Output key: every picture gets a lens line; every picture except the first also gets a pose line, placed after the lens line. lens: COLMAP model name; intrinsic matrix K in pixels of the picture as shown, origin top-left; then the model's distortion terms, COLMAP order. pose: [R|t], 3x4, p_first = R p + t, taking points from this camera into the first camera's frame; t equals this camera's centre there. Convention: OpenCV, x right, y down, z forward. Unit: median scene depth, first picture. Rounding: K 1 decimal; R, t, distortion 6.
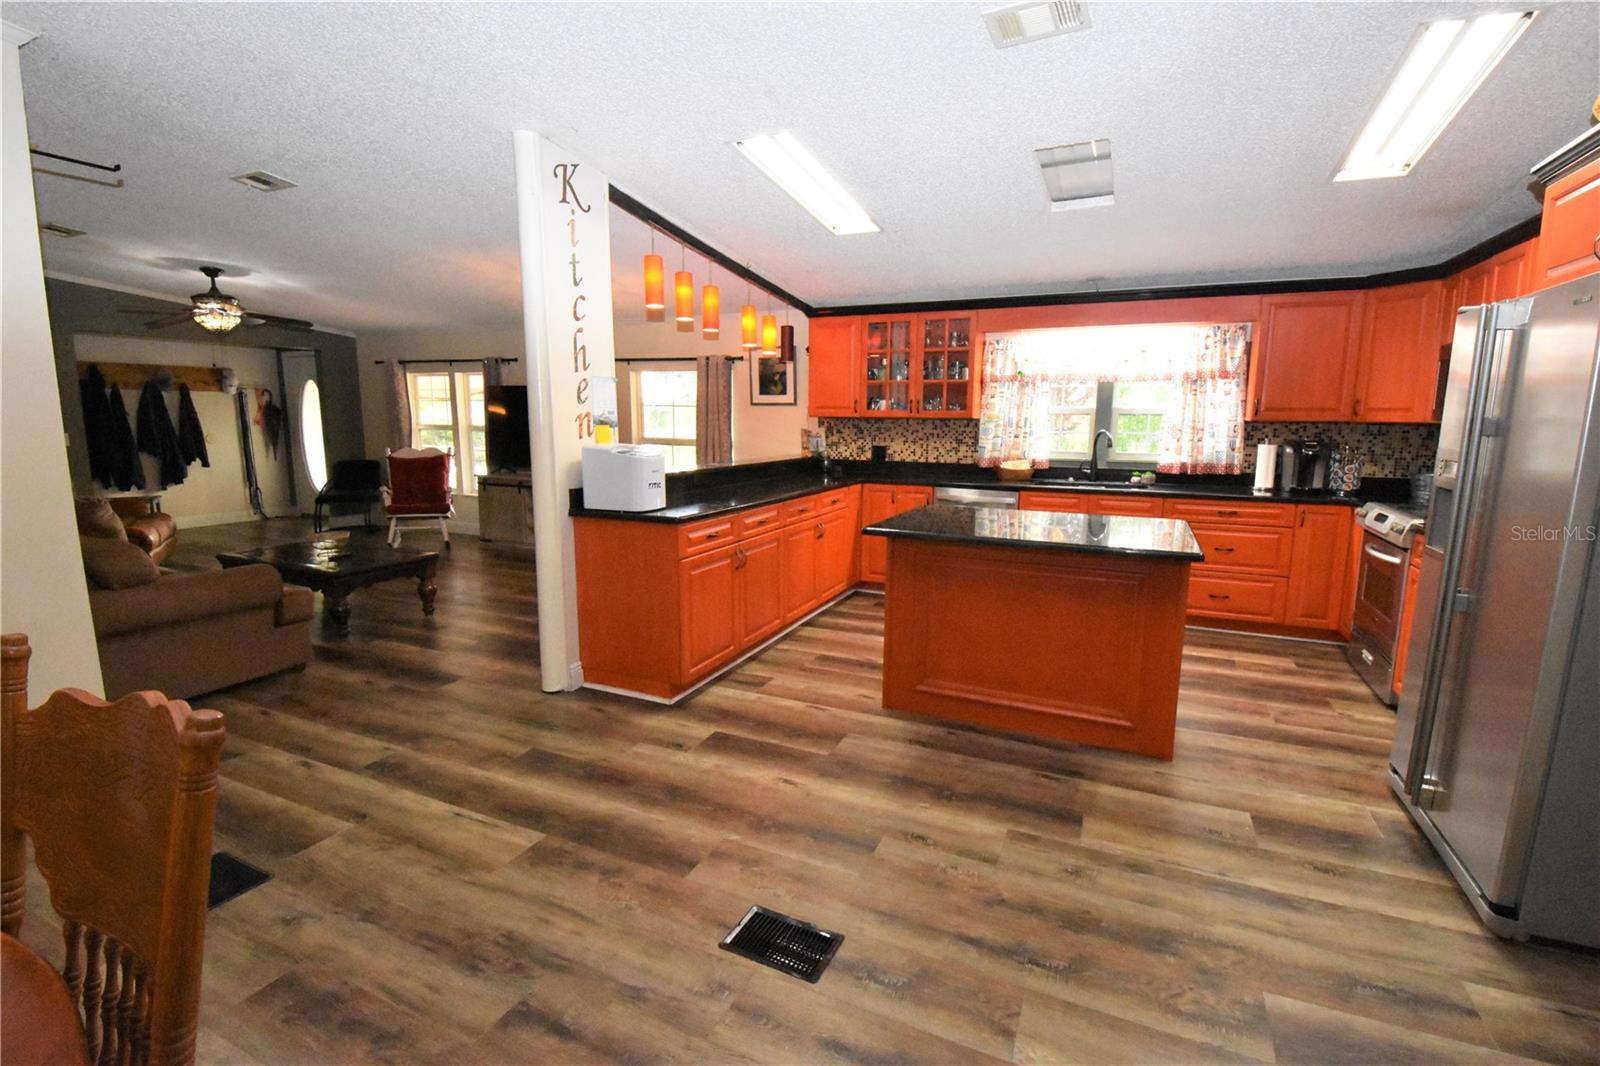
lens RADIAL K [[709.8, 0, 815.1], [0, 709.8, 530.8], [0, 0, 1]] dist [0.017444, -0.022856]
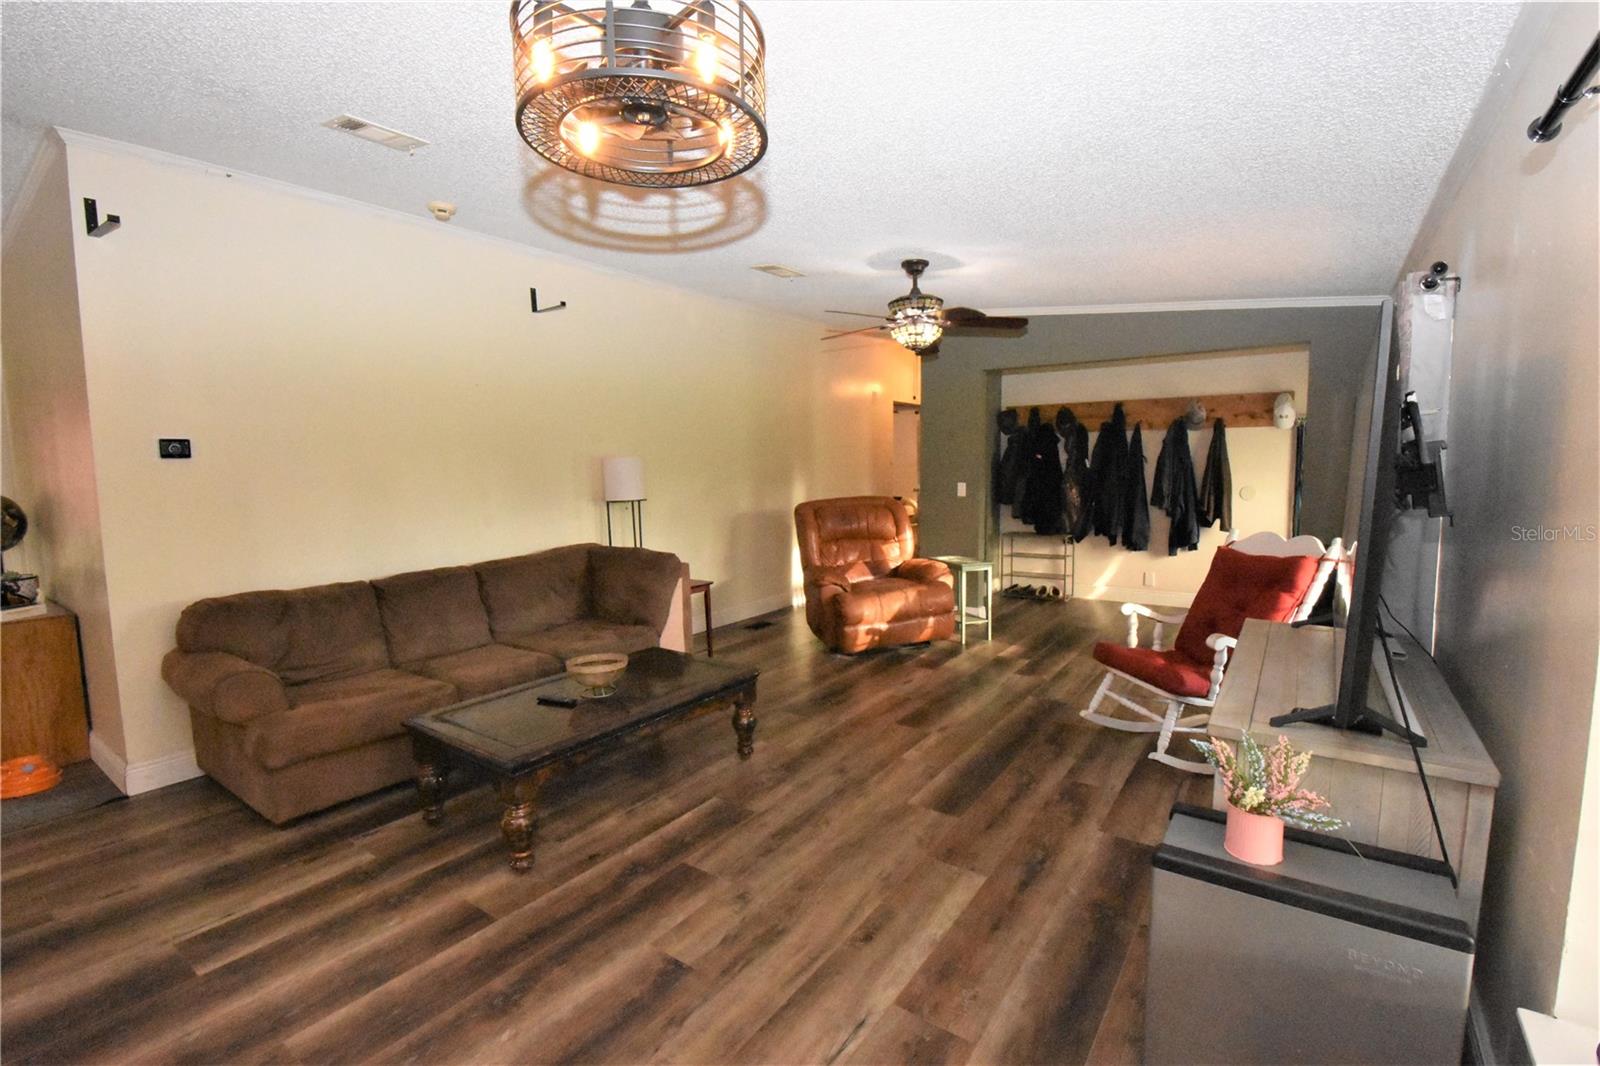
lens RADIAL K [[709.8, 0, 815.1], [0, 709.8, 530.8], [0, 0, 1]] dist [0.017444, -0.022856]
pose [[-0.185027, 0.089649, -0.978636, -0.076533], [-0.143078, 0.982762, 0.117078, -0.131184], [0.972262, 0.161684, -0.169011, 0.808596]]
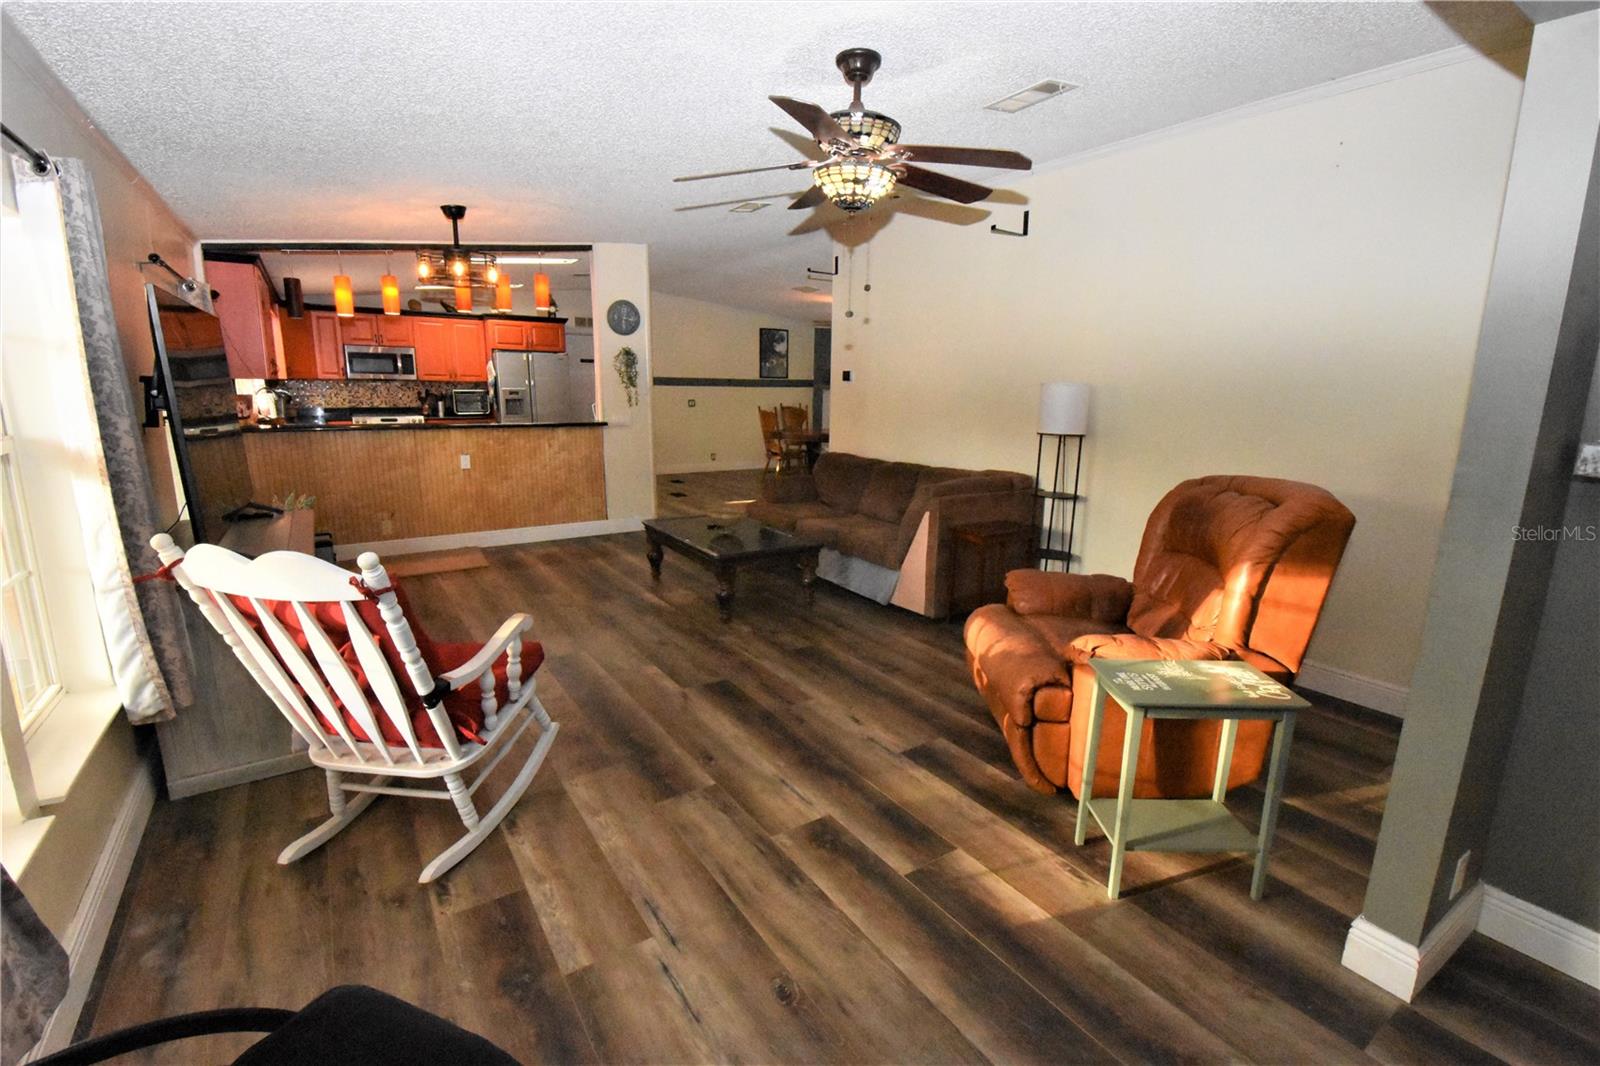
lens RADIAL K [[722.2, 0, 800.0], [0, 722.2, 533.0], [0, 0, 1]] dist [0.019594, -0.024018]
pose [[-0.838783, -0.126818, 0.529491, -0.828675], [0.067986, 0.940489, 0.332955, -0.185286], [-0.540205, 0.315275, -0.780244, 1.102680]]
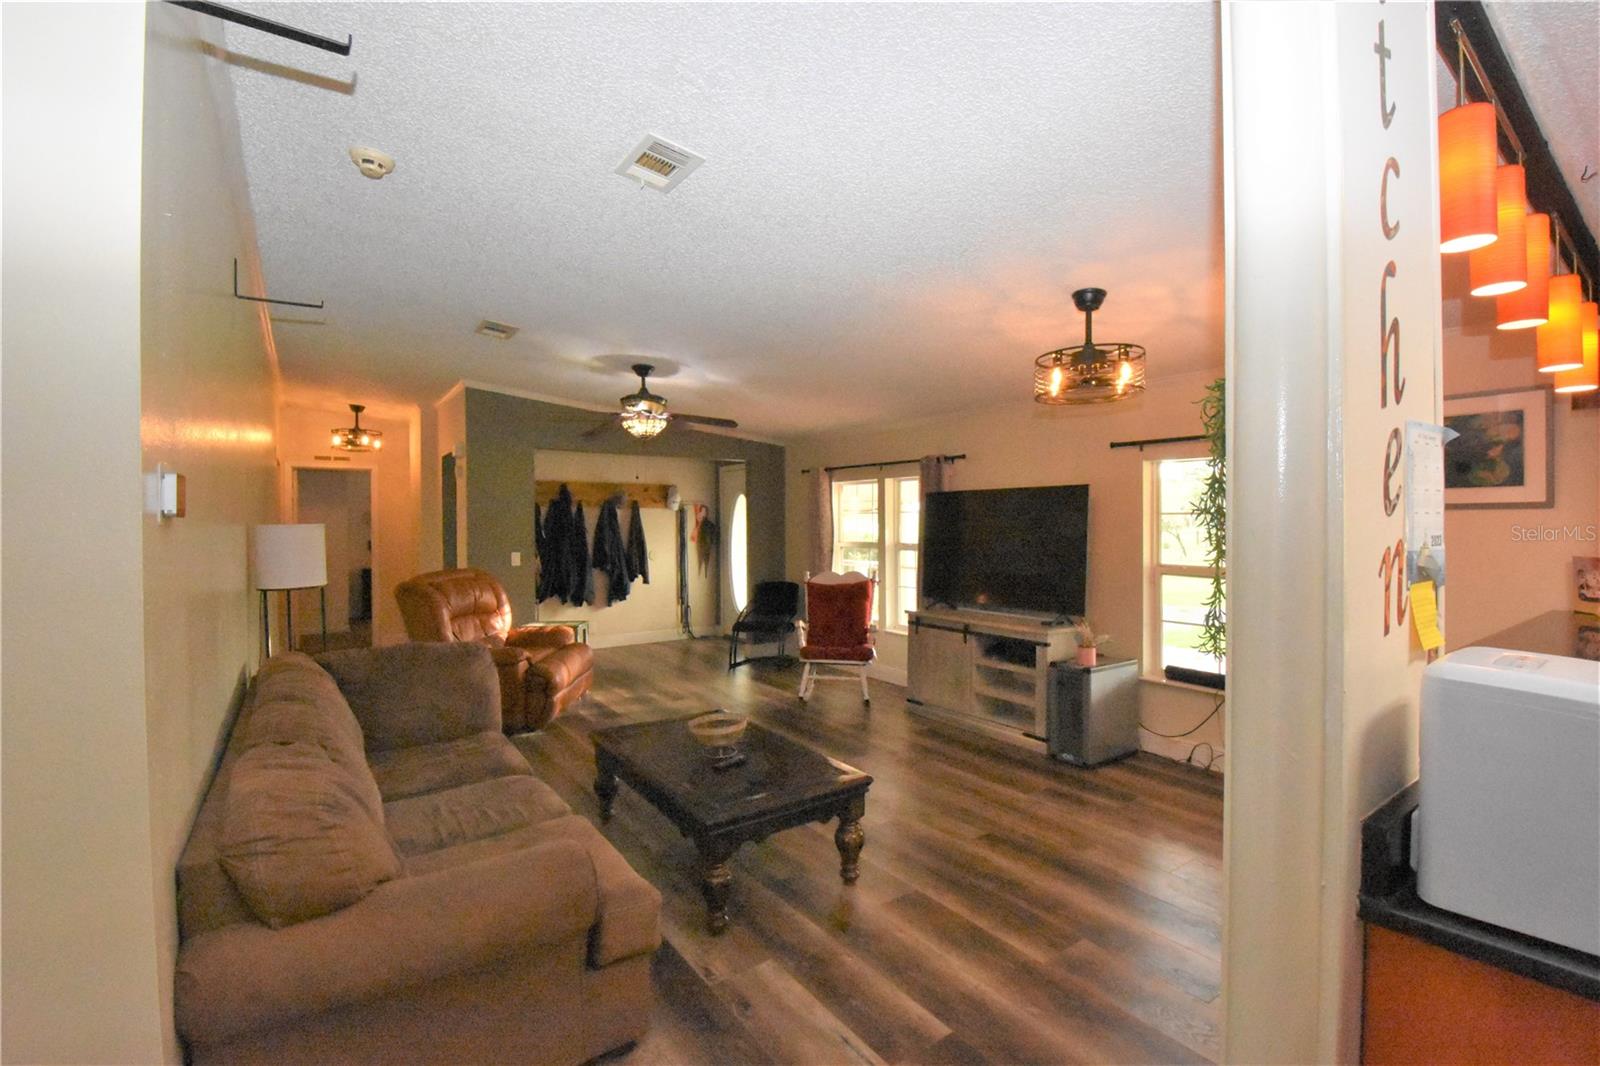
lens RADIAL K [[709.8, 0, 815.1], [0, 709.8, 530.8], [0, 0, 1]] dist [0.017444, -0.022856]
pose [[0.864731, -0.008058, -0.502171, -0.180563], [-0.067161, 0.989036, -0.131521, -0.055307], [0.497725, 0.147457, 0.854708, 0.298241]]
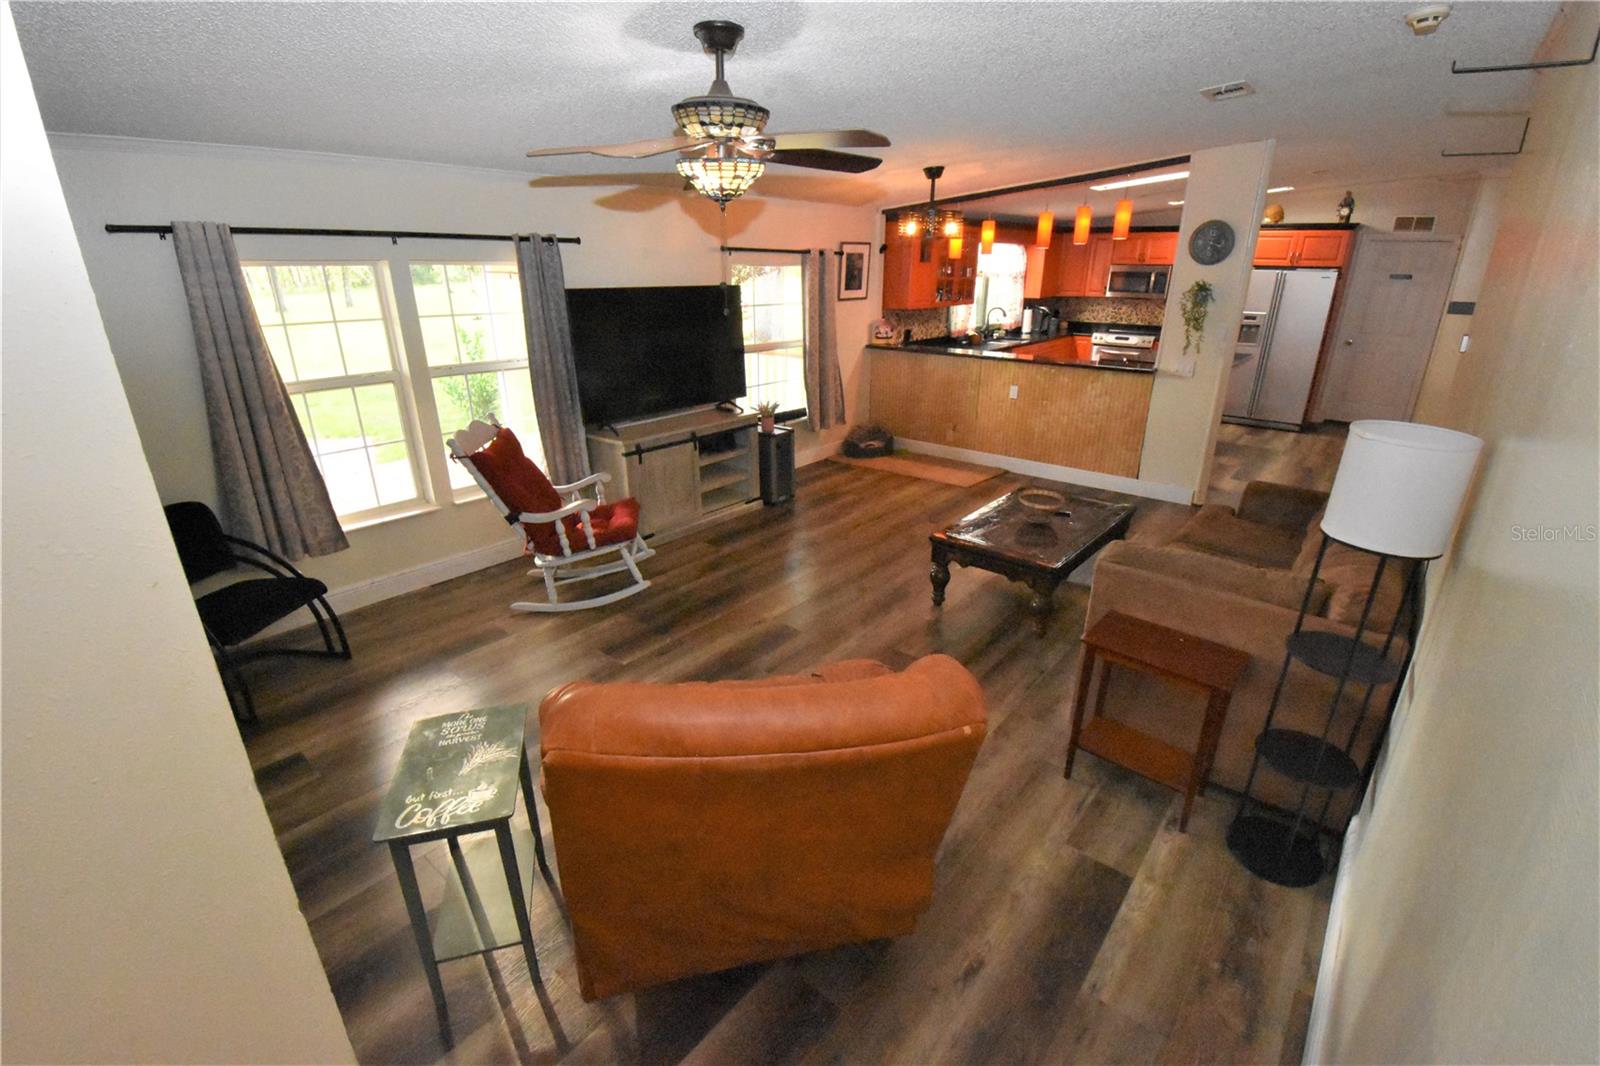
lens RADIAL K [[709.8, 0, 815.1], [0, 709.8, 530.8], [0, 0, 1]] dist [0.017444, -0.022856]
pose [[0.256869, -0.350251, 0.900745, -0.976963], [0.149006, 0.935227, 0.321167, -0.173124], [-0.954890, 0.051719, 0.292420, 0.643416]]
